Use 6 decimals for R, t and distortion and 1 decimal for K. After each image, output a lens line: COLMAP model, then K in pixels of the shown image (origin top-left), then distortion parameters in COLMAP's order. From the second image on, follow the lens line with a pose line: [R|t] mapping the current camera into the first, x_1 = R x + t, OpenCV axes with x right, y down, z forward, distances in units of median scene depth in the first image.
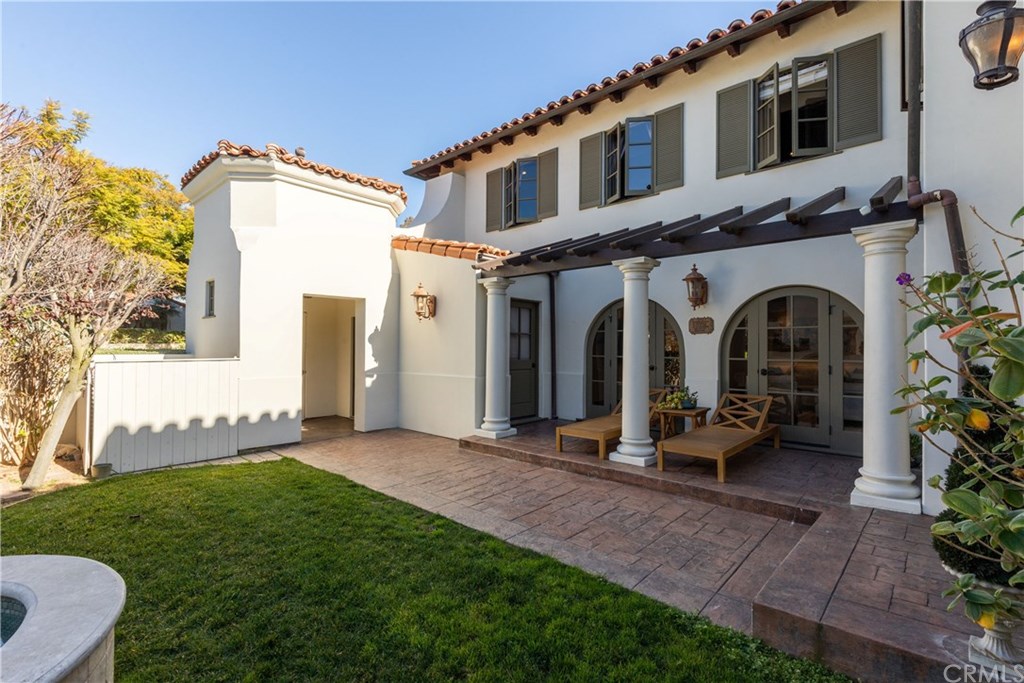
lens RADIAL K [[461.6, 0, 514.1], [0, 461.6, 343.4], [0, 0, 1]] dist [-0.002446, 0.000458]
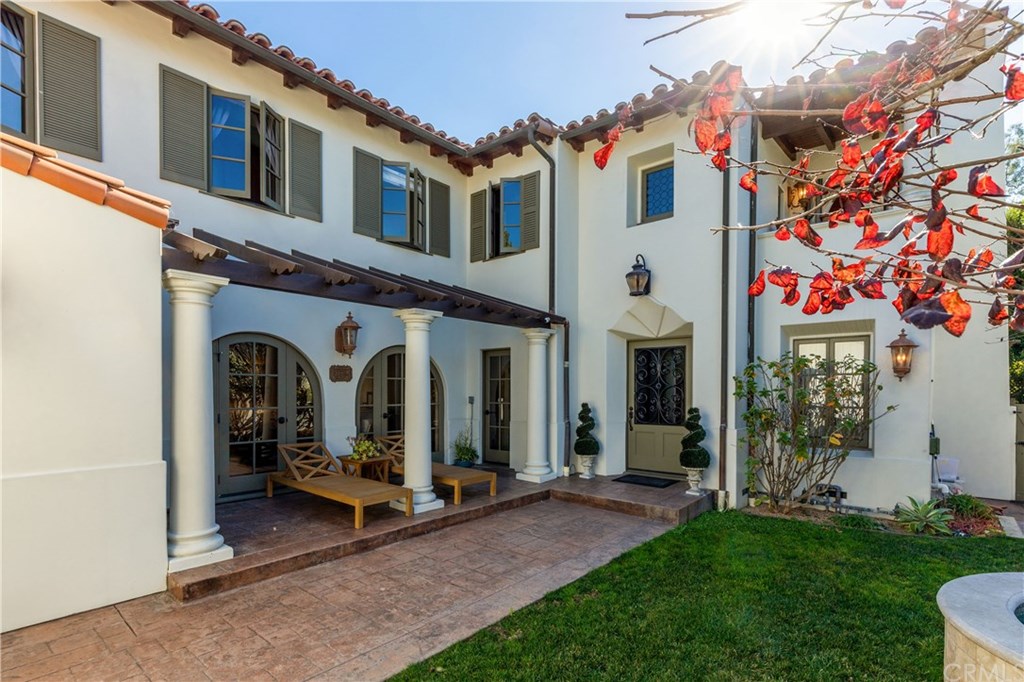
lens RADIAL K [[461.6, 0, 536.0], [0, 461.6, 394.1], [0, 0, 1]] dist [-0.002446, 0.000458]
pose [[-0.018991, -0.013057, 0.999734, -0.627255], [-0.016673, 0.999780, 0.012741, -0.014101], [-0.999681, -0.016427, -0.019204, 0.628314]]
